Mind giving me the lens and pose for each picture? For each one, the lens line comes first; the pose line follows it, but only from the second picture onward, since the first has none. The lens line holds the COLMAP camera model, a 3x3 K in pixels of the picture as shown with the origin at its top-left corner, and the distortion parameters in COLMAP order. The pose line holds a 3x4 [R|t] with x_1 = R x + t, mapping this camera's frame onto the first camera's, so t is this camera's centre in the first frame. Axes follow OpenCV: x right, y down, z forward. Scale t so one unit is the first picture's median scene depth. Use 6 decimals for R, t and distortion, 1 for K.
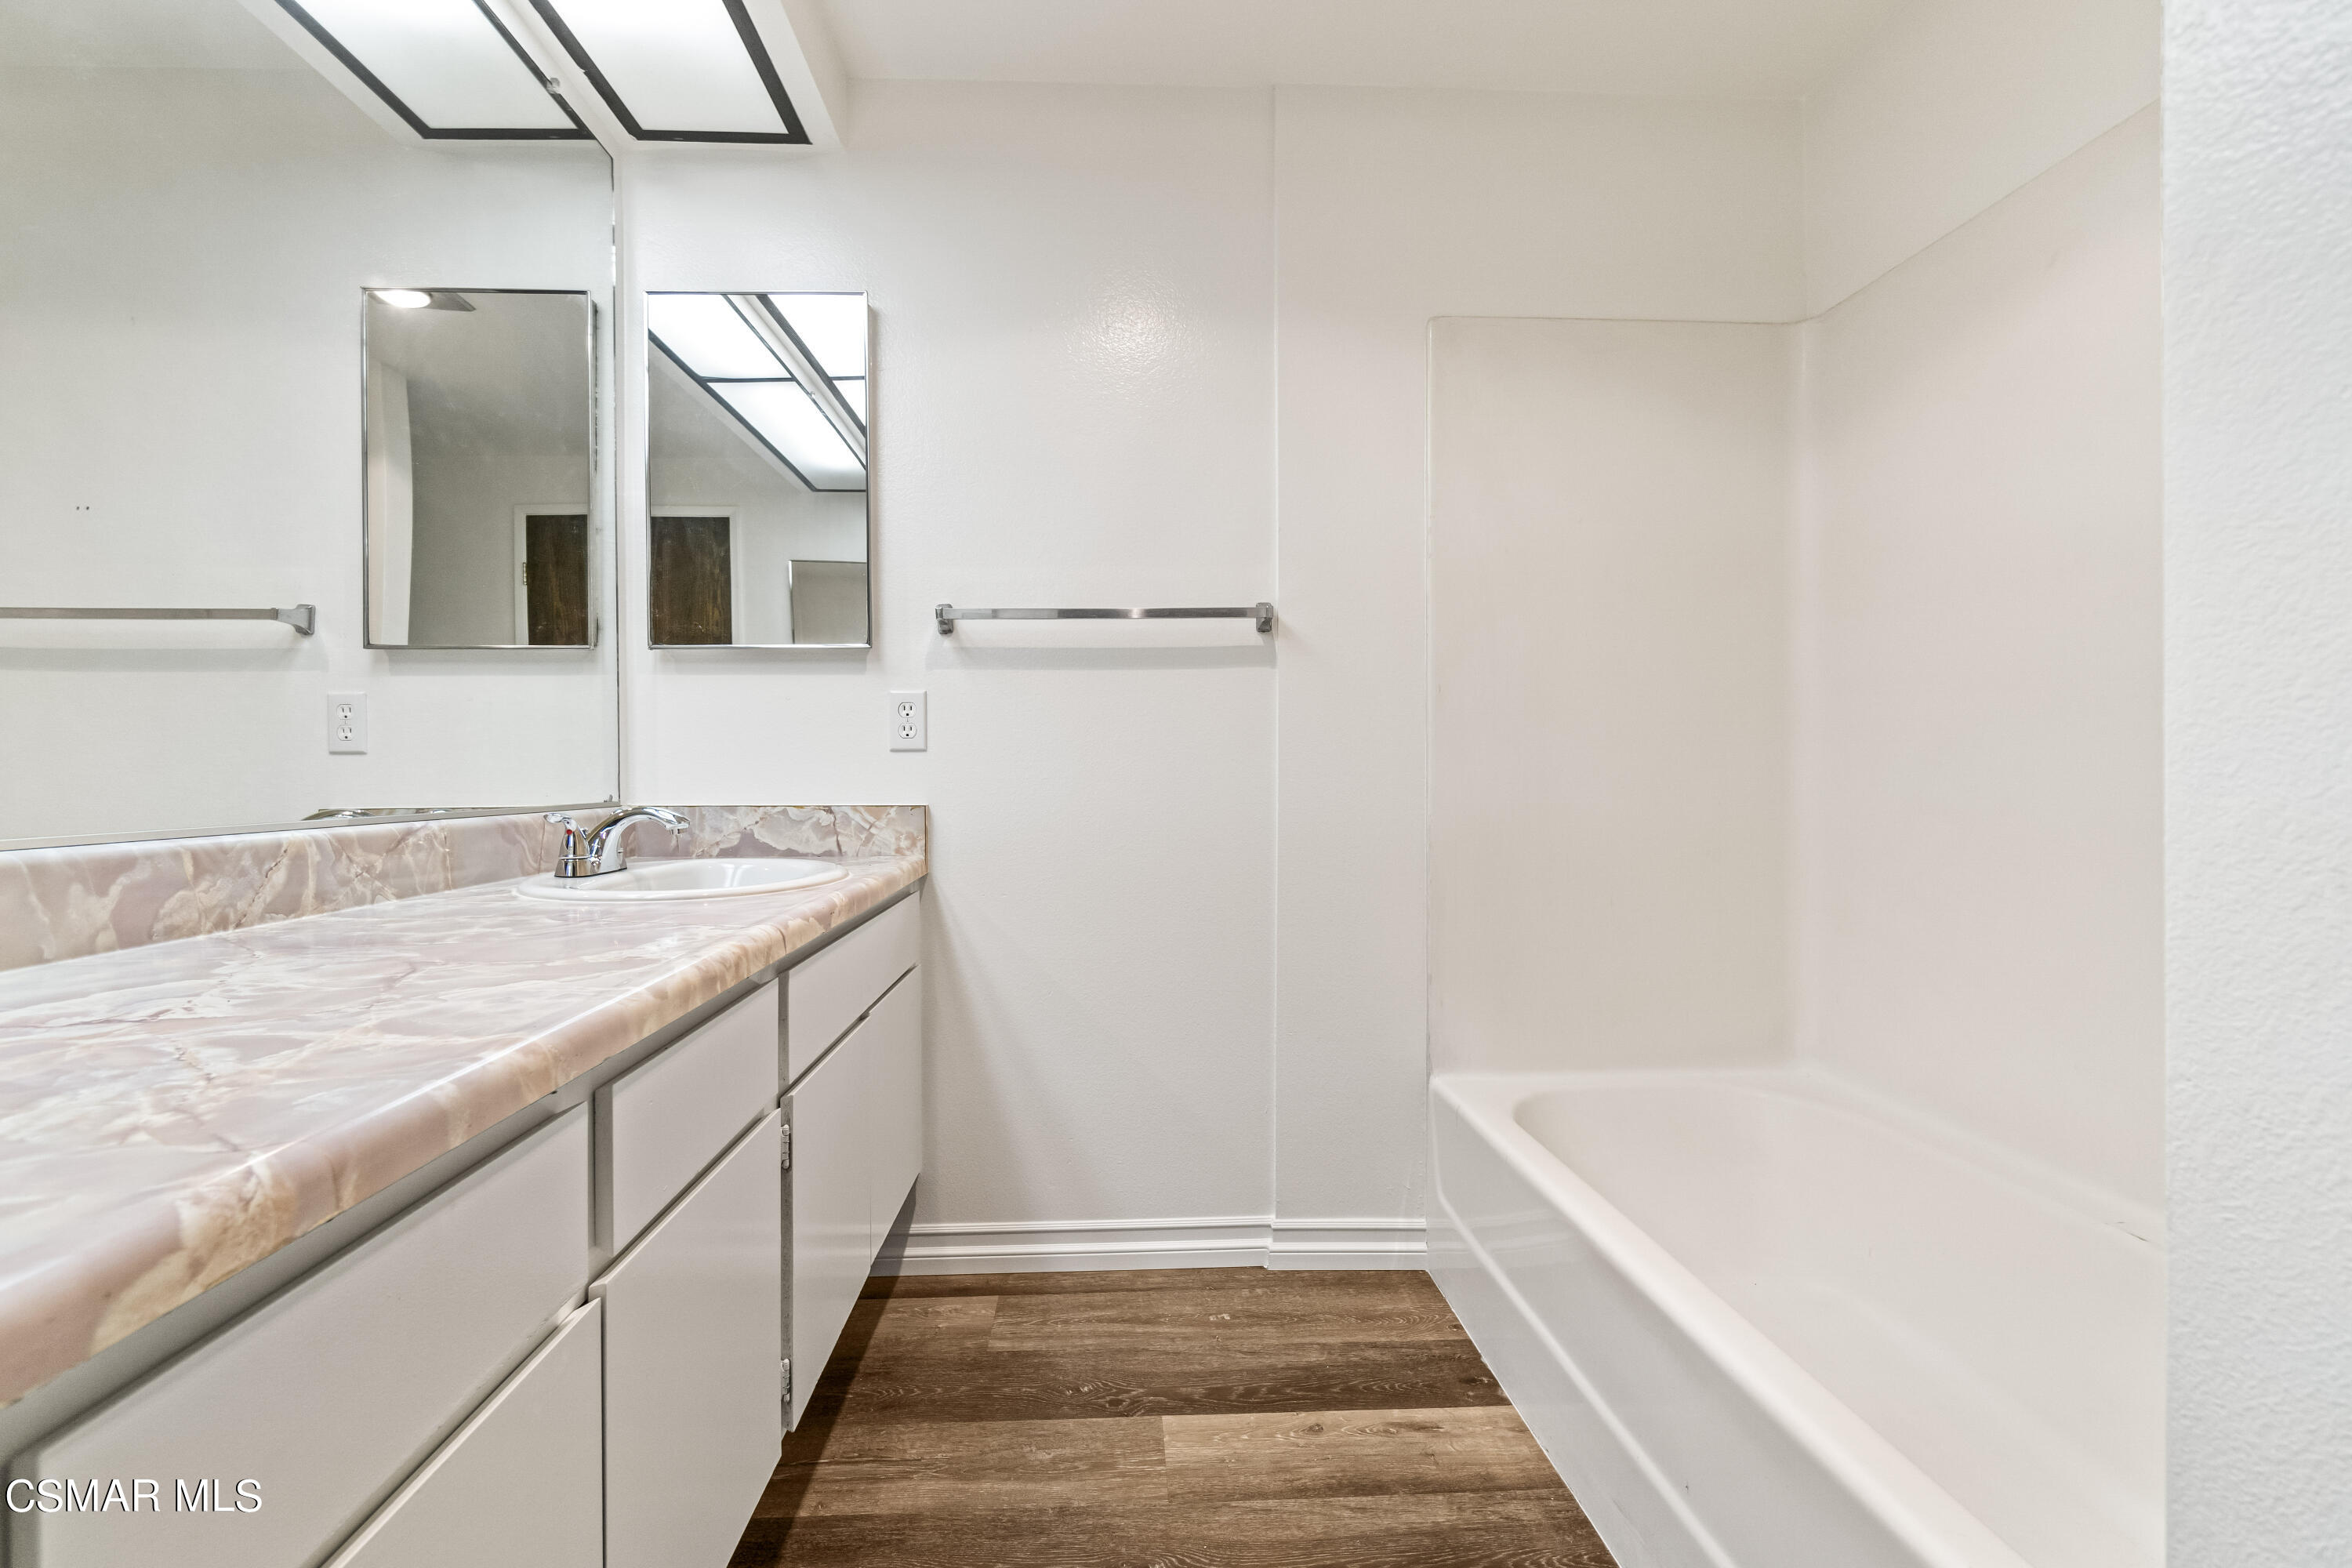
lens RADIAL K [[1024.7, 0, 1161.5], [0, 1024.7, 799.0], [0, 0, 1]] dist [0.001350, -0.004709]
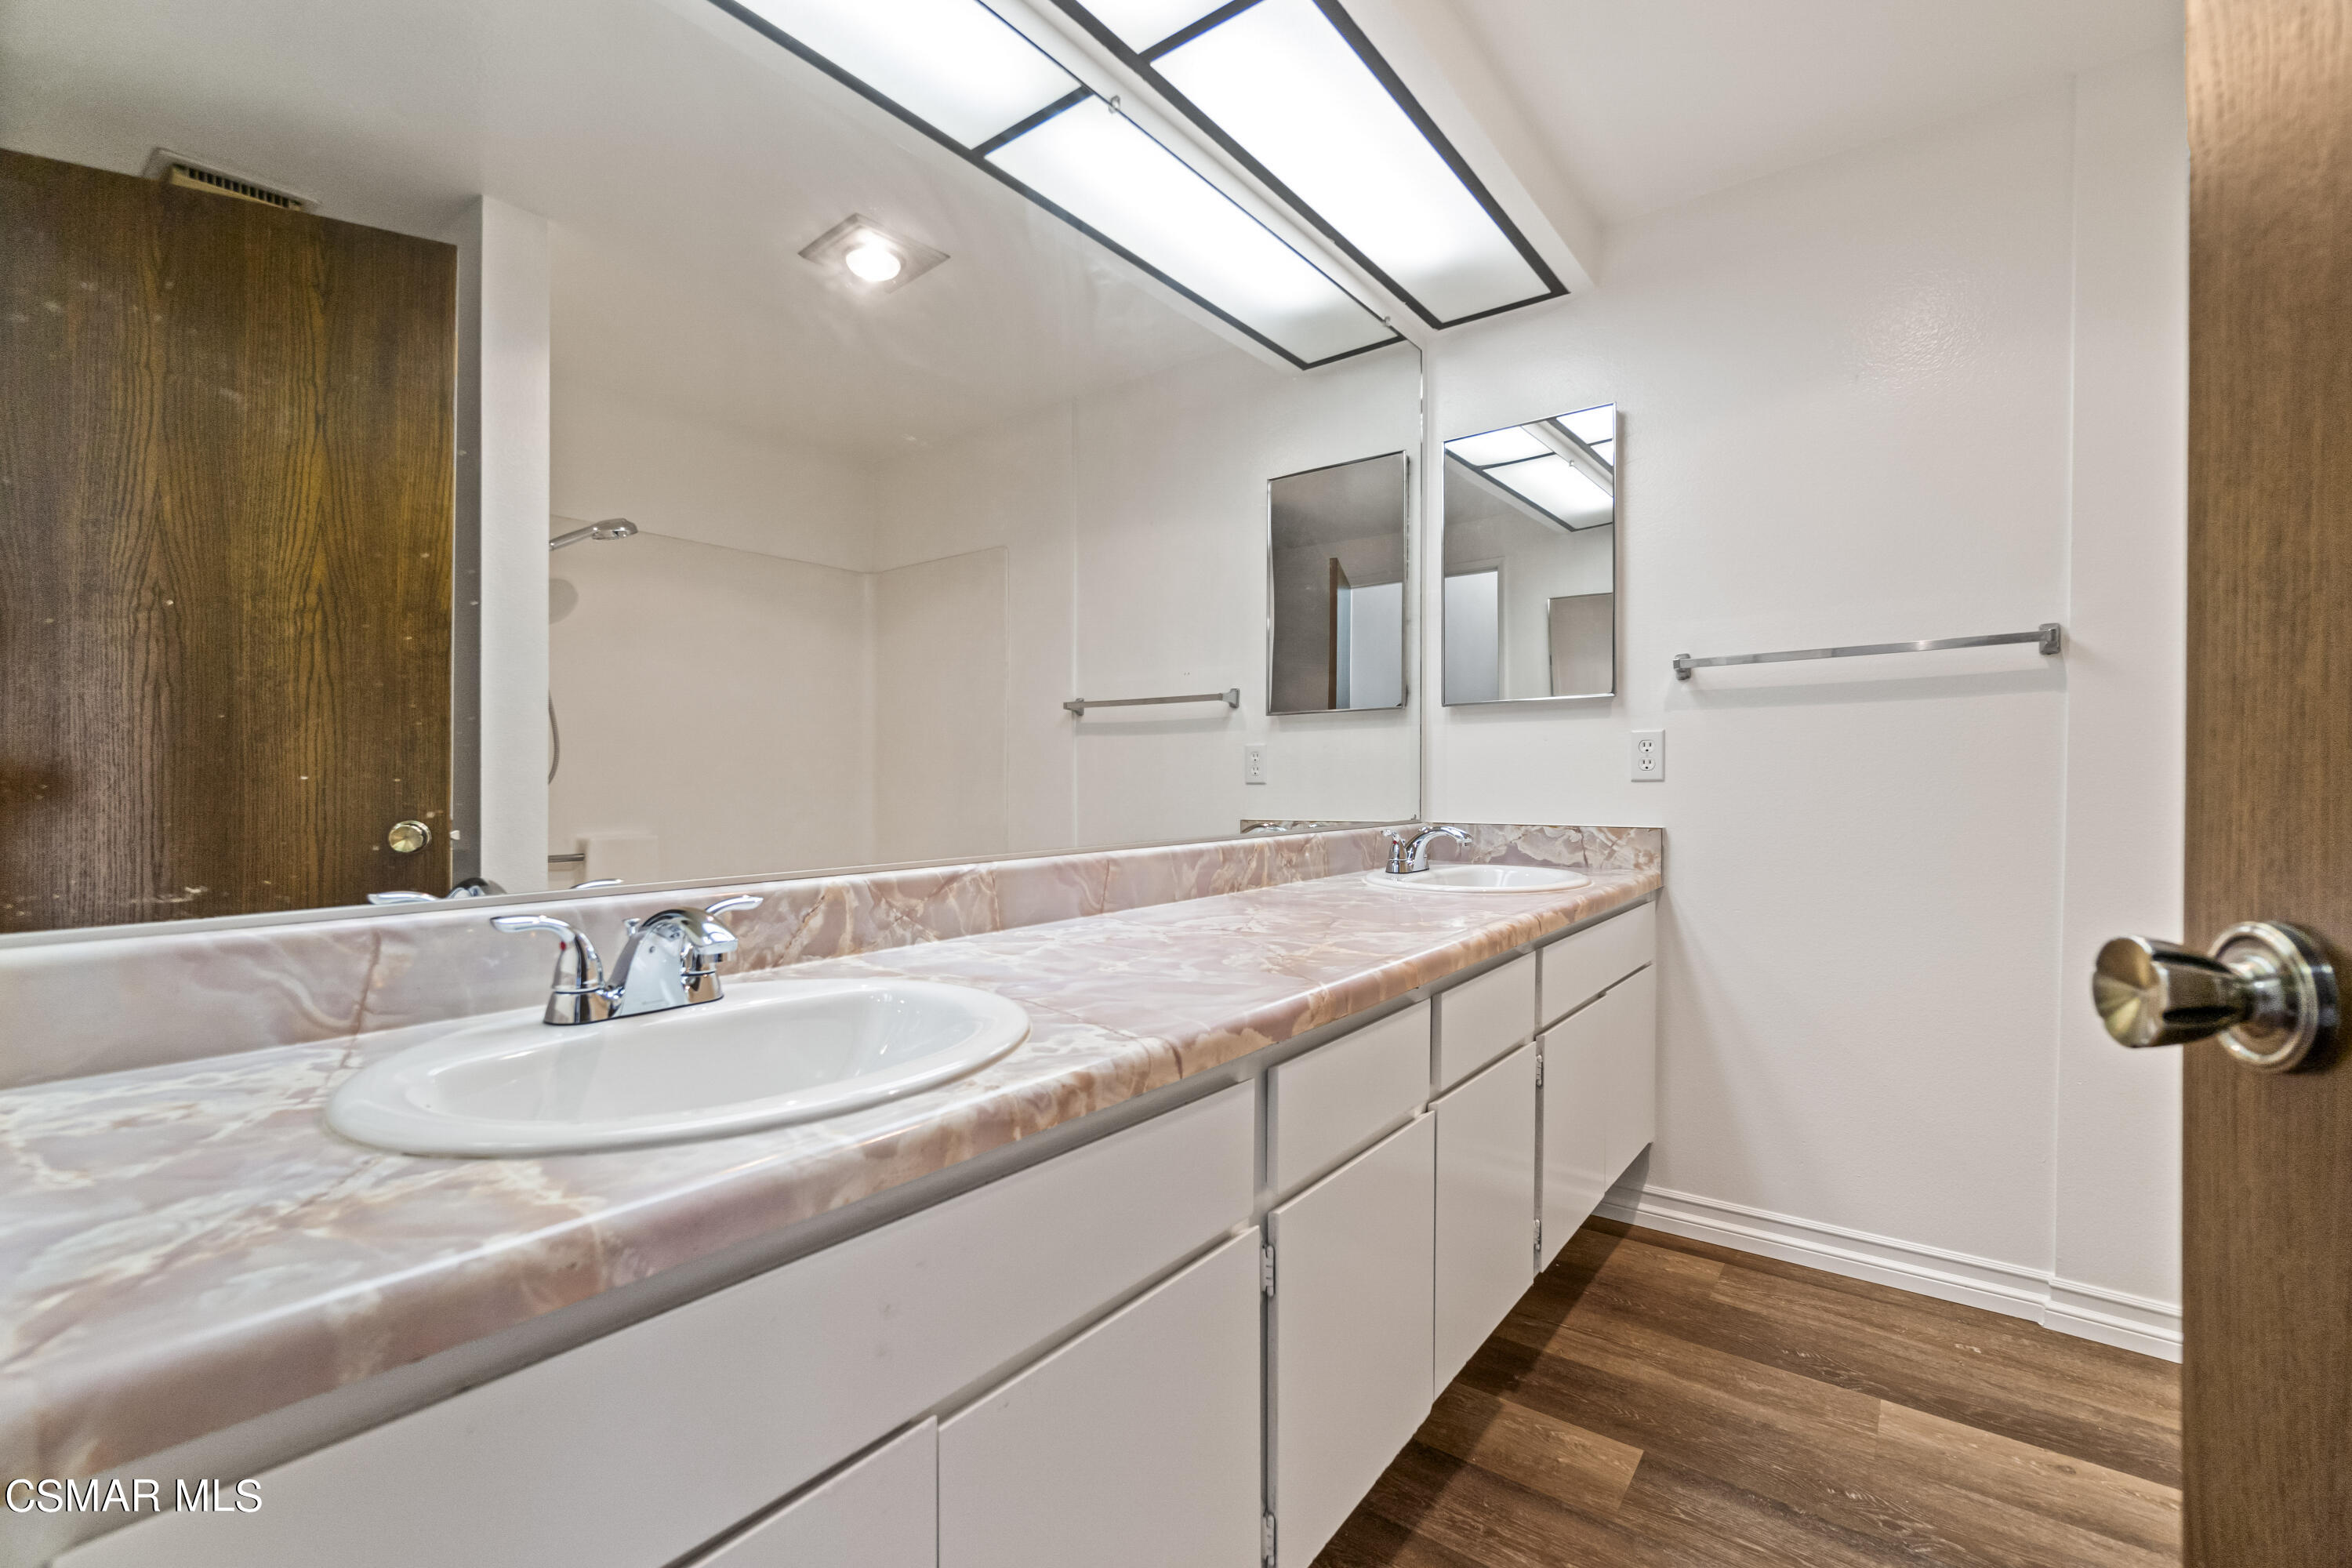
lens RADIAL K [[1024.7, 0, 1161.5], [0, 1024.7, 799.0], [0, 0, 1]] dist [0.001350, -0.004709]
pose [[0.759898, 0.009370, -0.649975, 0.111145], [-0.012961, 0.999916, -0.000738, -0.022006], [0.649914, 0.008986, 0.759955, -0.303121]]
